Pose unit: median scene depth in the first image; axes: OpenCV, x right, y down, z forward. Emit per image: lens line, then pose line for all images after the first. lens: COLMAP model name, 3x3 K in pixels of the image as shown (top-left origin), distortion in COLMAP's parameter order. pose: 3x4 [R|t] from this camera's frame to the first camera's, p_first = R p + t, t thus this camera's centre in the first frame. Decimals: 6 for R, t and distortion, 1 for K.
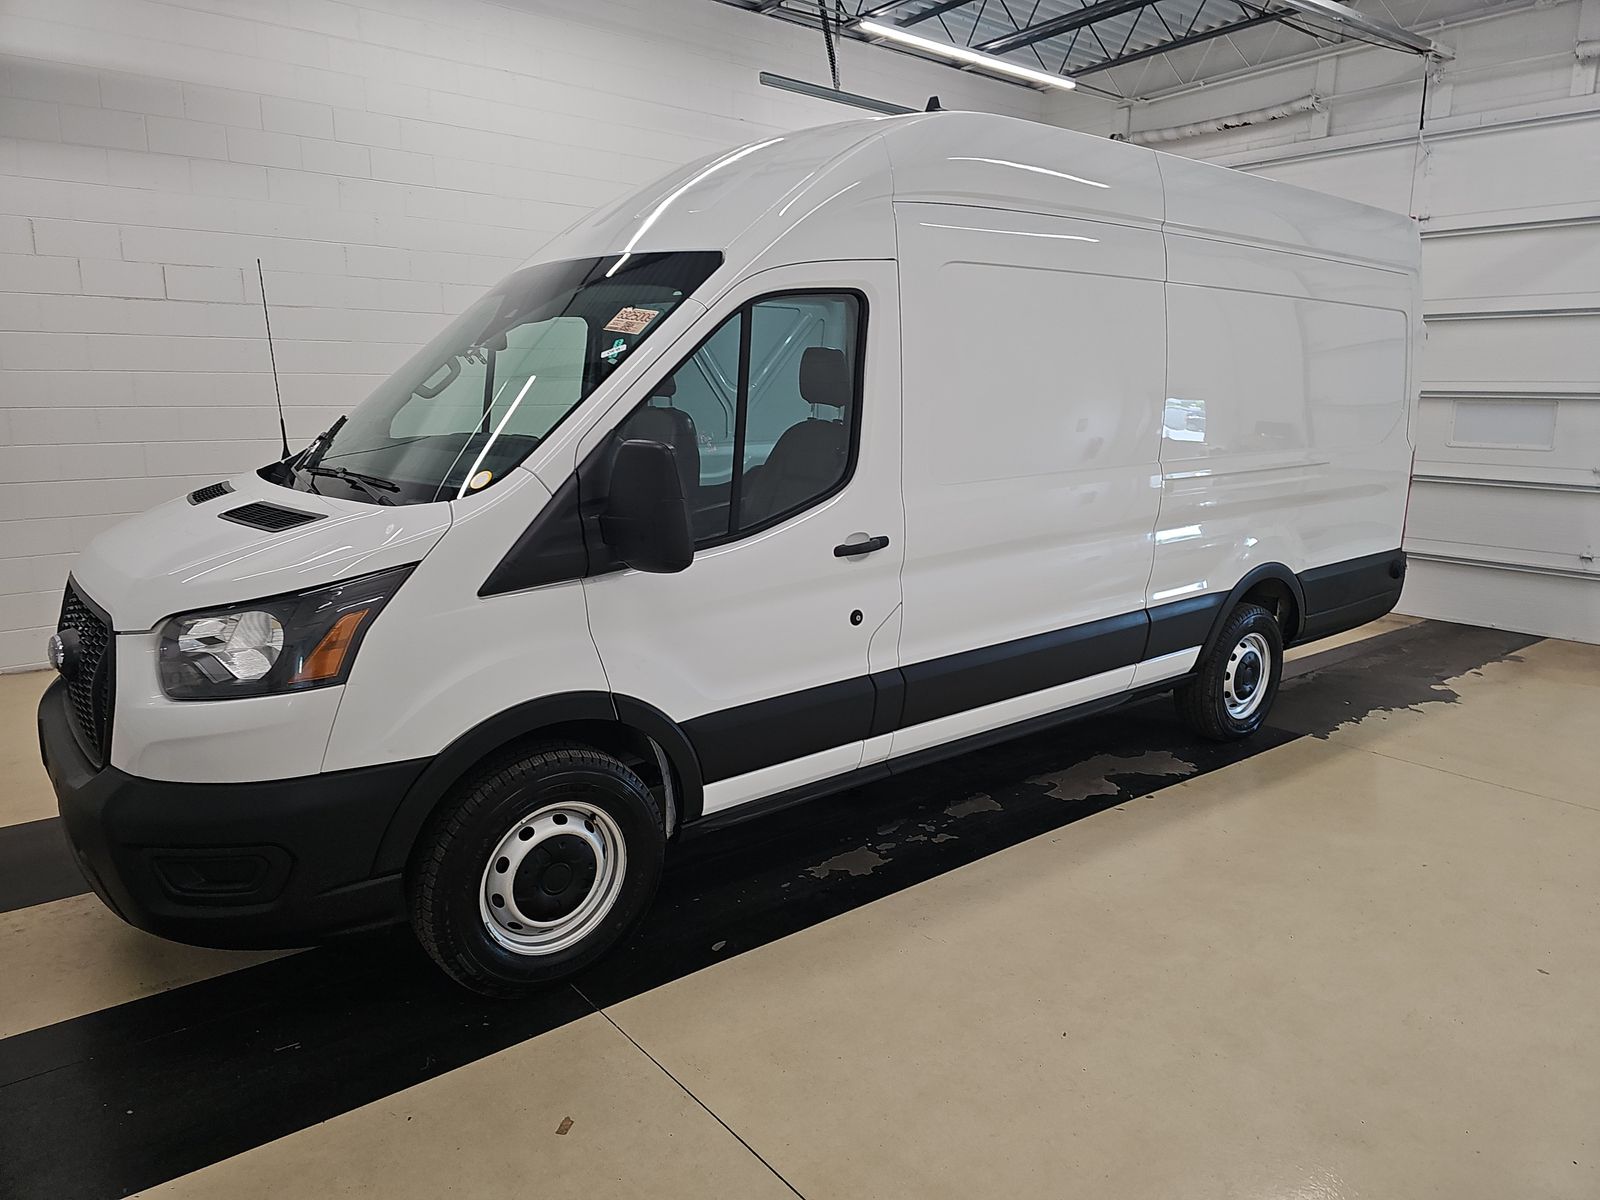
lens RADIAL K [[1058.1, 0, 811.5], [0, 1058.1, 601.9], [0, 0, 1]] dist [0.000700, -0.014176]
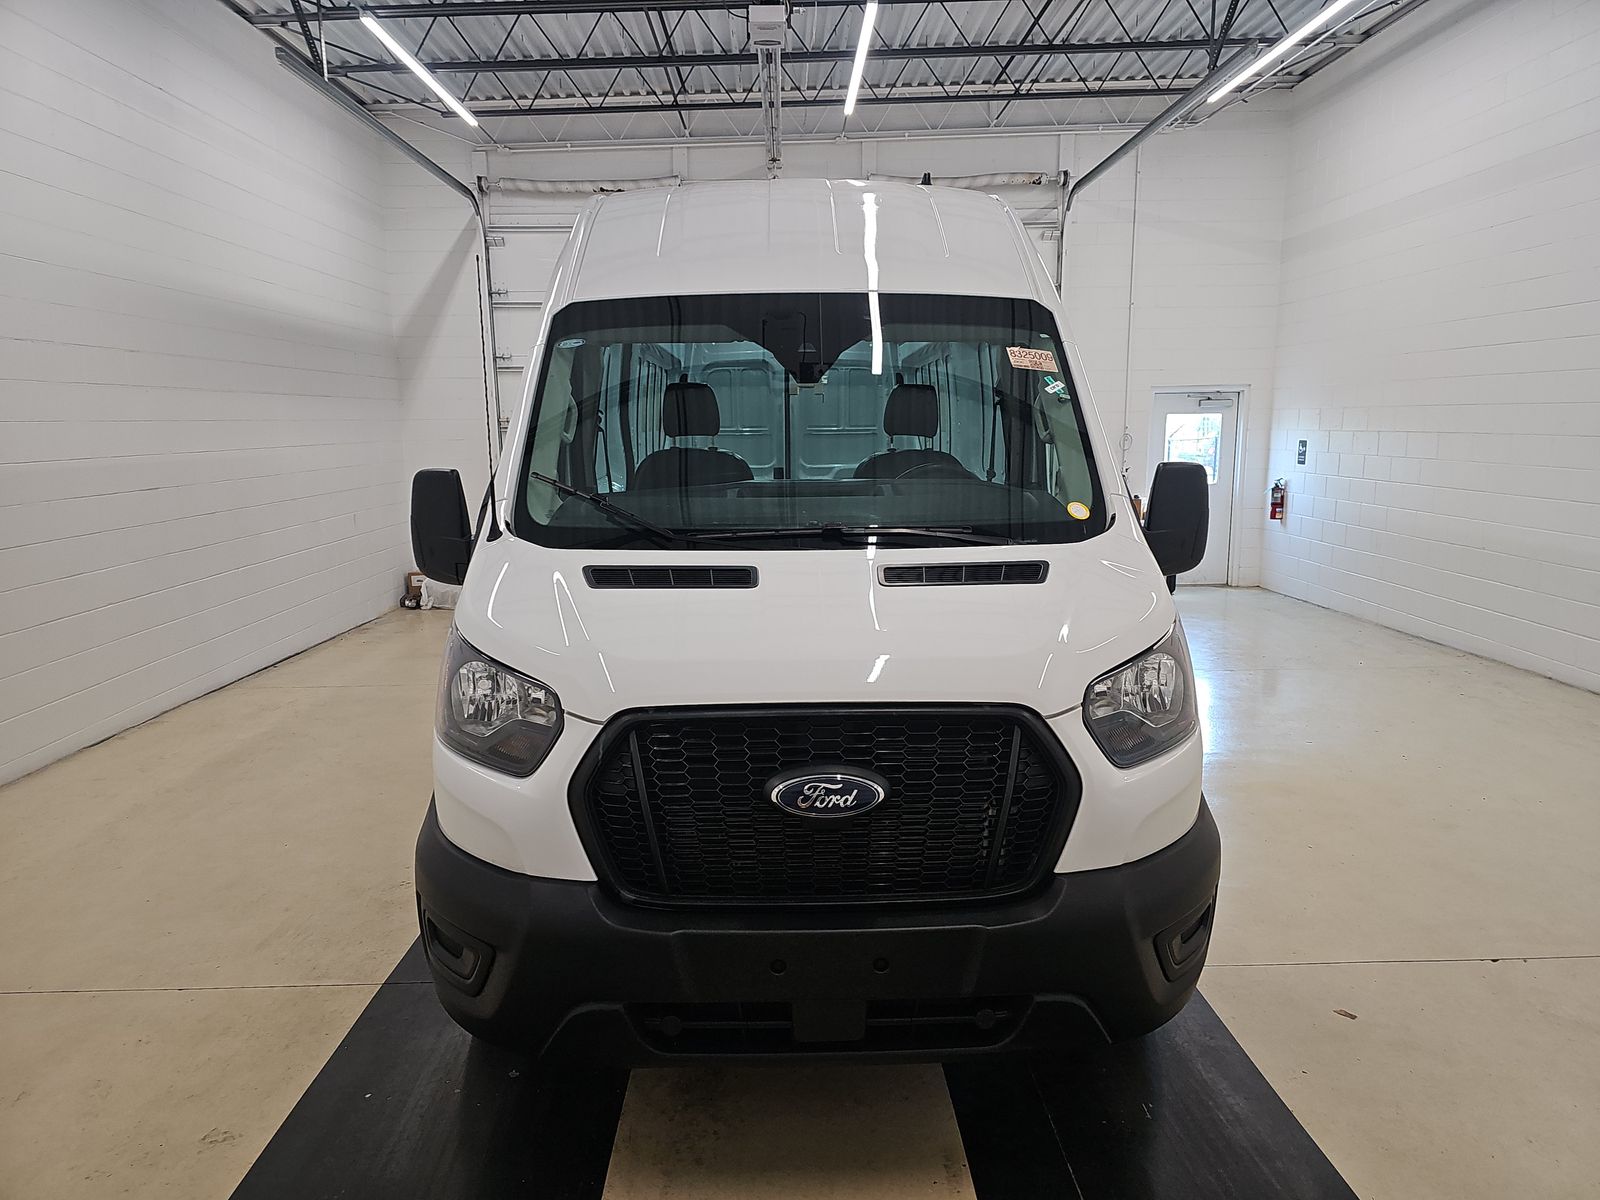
lens RADIAL K [[1058.1, 0, 811.5], [0, 1058.1, 601.9], [0, 0, 1]] dist [0.000700, -0.014176]
pose [[0.628733, -0.140670, 0.764792, -0.400912], [0.167920, 0.984858, 0.043101, -0.037086], [-0.759275, 0.101324, 0.642834, 0.174378]]
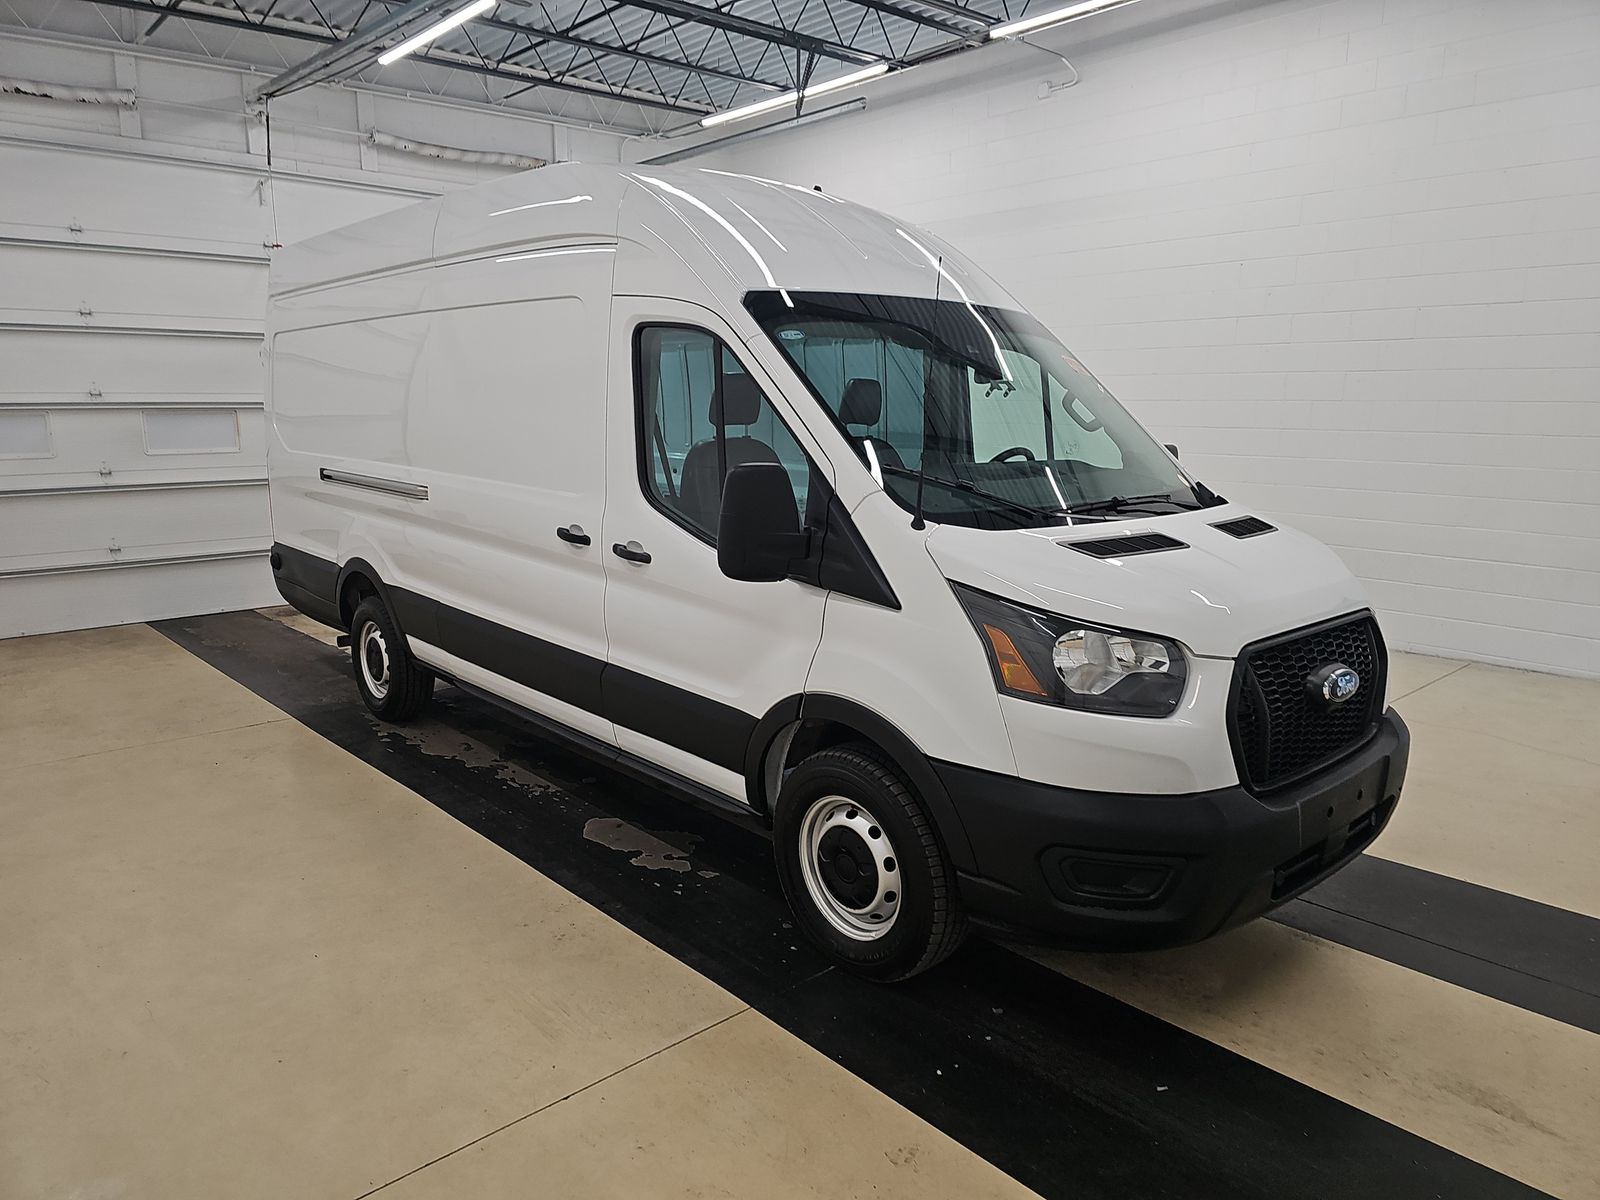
lens RADIAL K [[1058.1, 0, 811.5], [0, 1058.1, 601.9], [0, 0, 1]] dist [0.000700, -0.014176]
pose [[-0.061657, -0.202696, 0.977299, -0.569904], [0.190055, 0.958862, 0.210862, -0.125319], [-0.979835, 0.198742, -0.020597, 0.512641]]
